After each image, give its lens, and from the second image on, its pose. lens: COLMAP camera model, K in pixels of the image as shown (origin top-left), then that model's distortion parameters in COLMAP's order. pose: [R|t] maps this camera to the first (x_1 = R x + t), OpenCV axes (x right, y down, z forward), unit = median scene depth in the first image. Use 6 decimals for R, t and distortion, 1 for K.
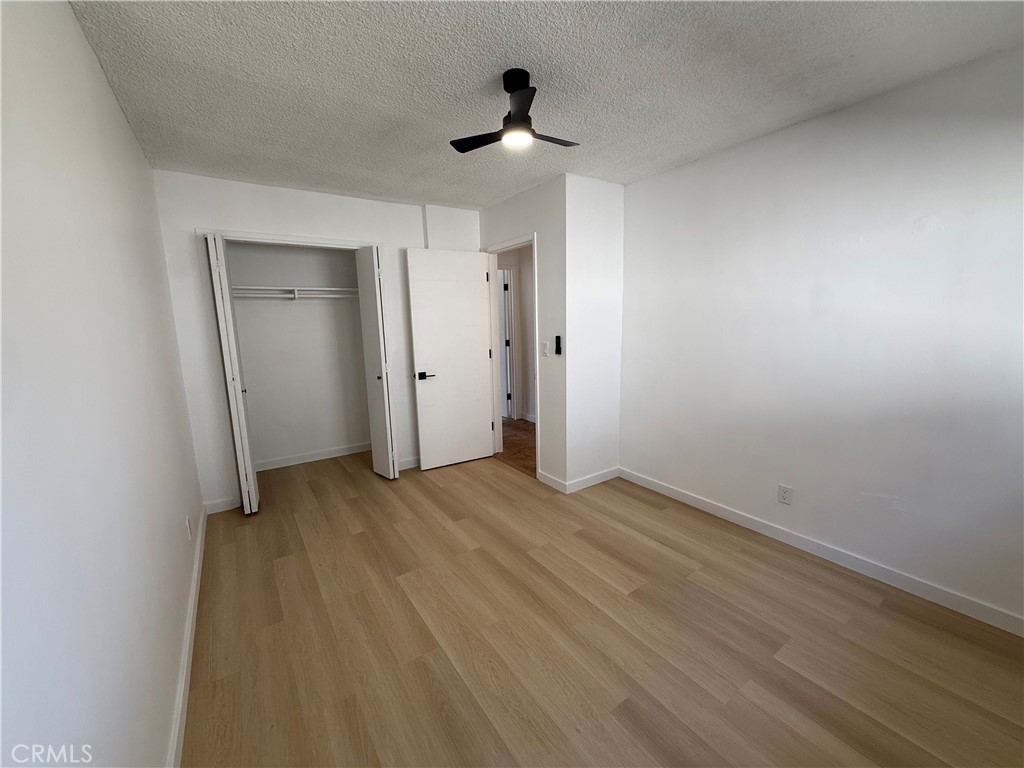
lens RADIAL K [[408.7, 0, 512.0], [0, 408.7, 384.0], [0, 0, 1]] dist [0.000410, -0.000065]
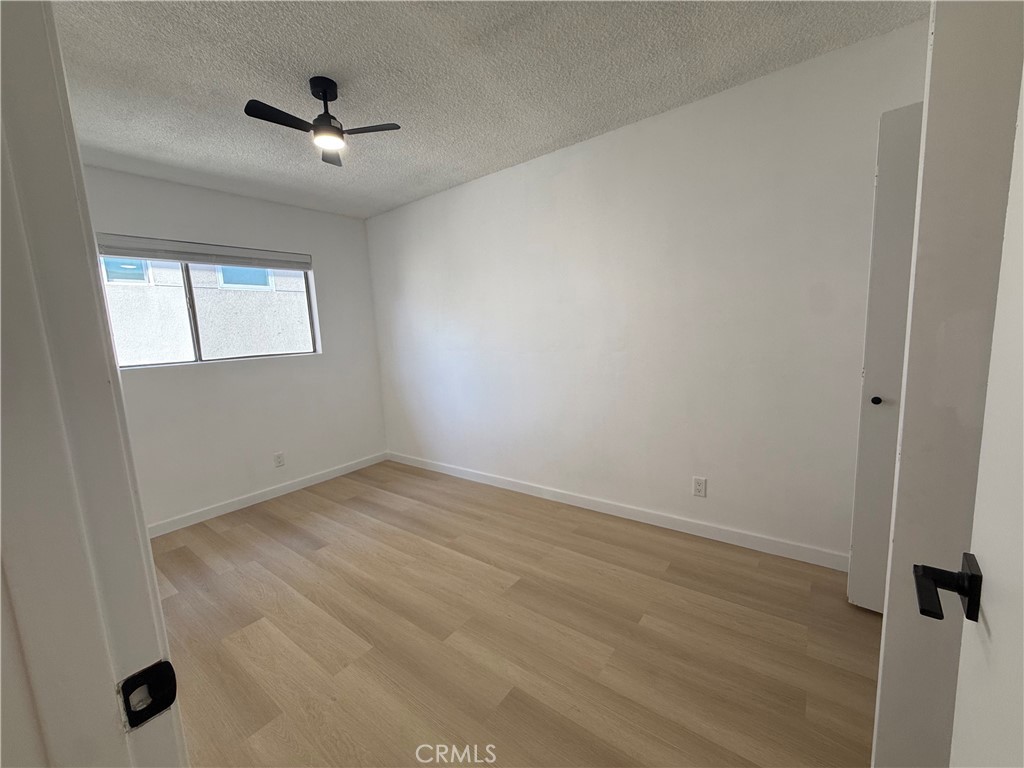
lens RADIAL K [[408.7, 0, 512.0], [0, 408.7, 384.0], [0, 0, 1]] dist [0.000410, -0.000065]
pose [[-0.946748, 0.115501, -0.300545, -0.026263], [0.024372, 0.956472, 0.290804, -0.184776], [0.321051, 0.267994, -0.908353, 1.393933]]
